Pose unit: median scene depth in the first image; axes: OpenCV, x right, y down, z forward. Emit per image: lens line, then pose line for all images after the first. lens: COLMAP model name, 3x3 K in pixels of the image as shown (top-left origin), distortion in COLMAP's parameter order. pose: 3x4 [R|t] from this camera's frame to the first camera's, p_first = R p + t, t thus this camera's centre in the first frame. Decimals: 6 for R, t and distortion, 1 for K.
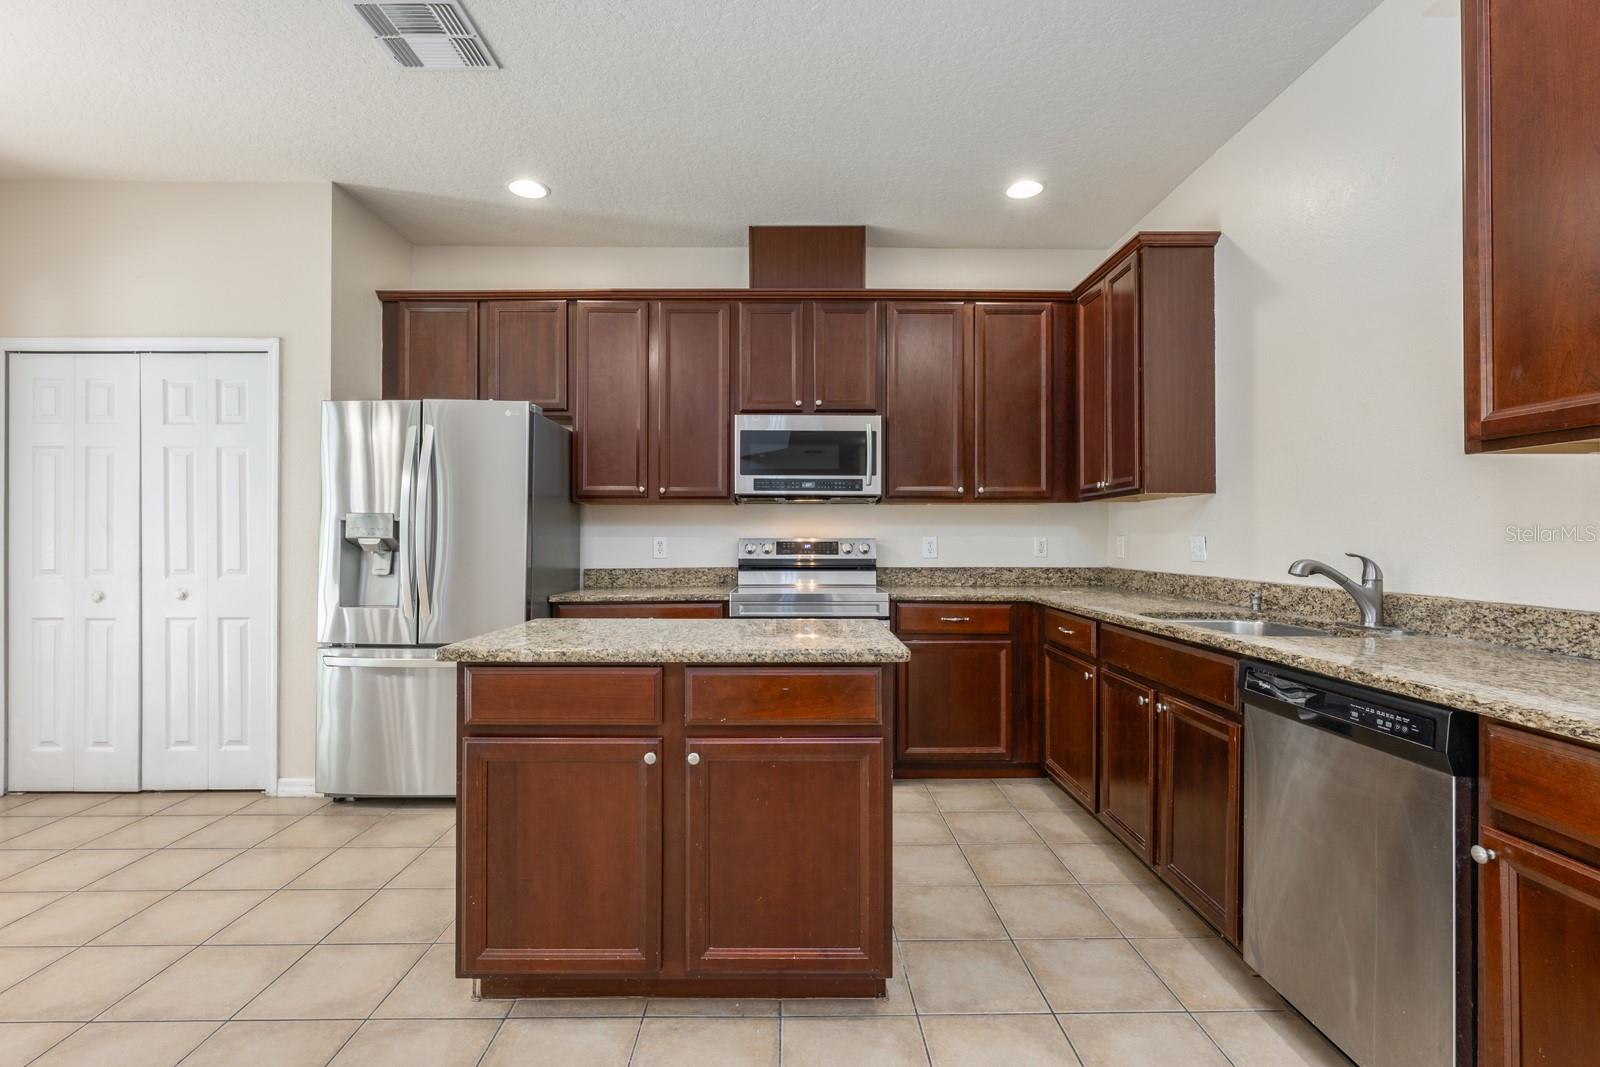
lens RADIAL K [[738.1, 0, 795.8], [0, 738.1, 531.8], [0, 0, 1]] dist [-0.001362, 0.000254]
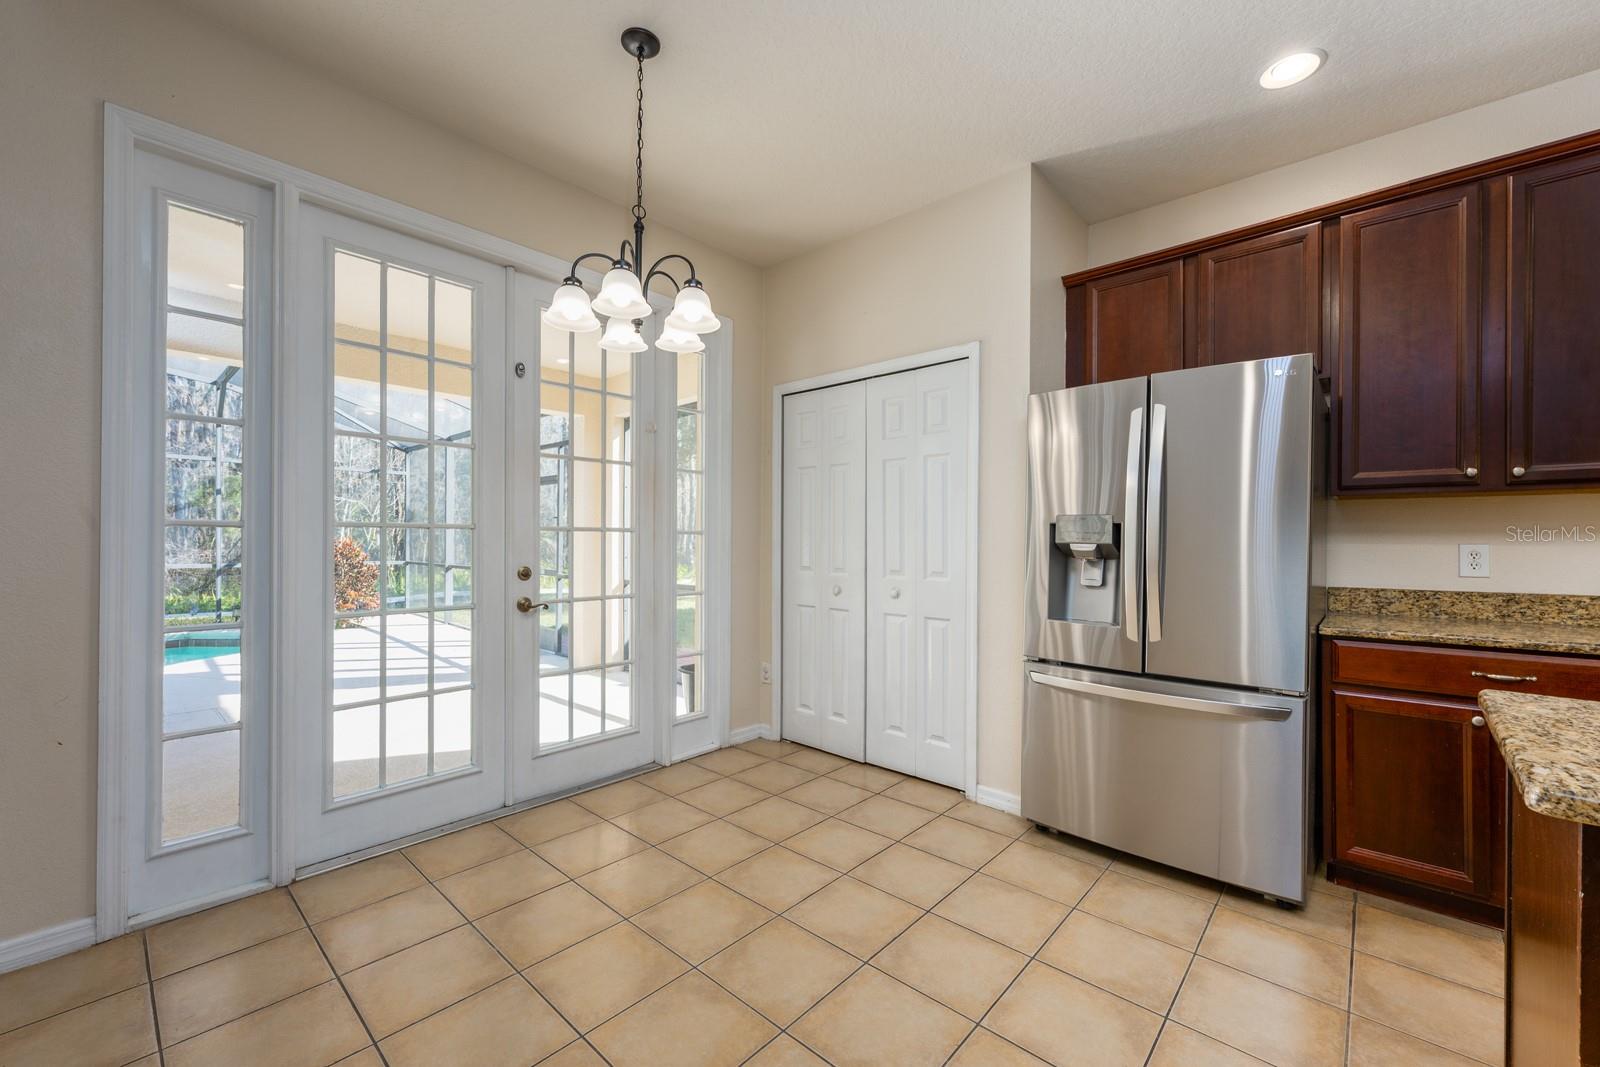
lens RADIAL K [[635.8, 0, 804.5], [0, 635.8, 540.8], [0, 0, 1]] dist [-0.001914, 0.000340]
pose [[0.735225, 0.004653, -0.677807, -0.289706], [-0.002420, 0.999988, 0.004239, 0.002809], [0.677819, -0.001476, 0.735227, 0.209378]]
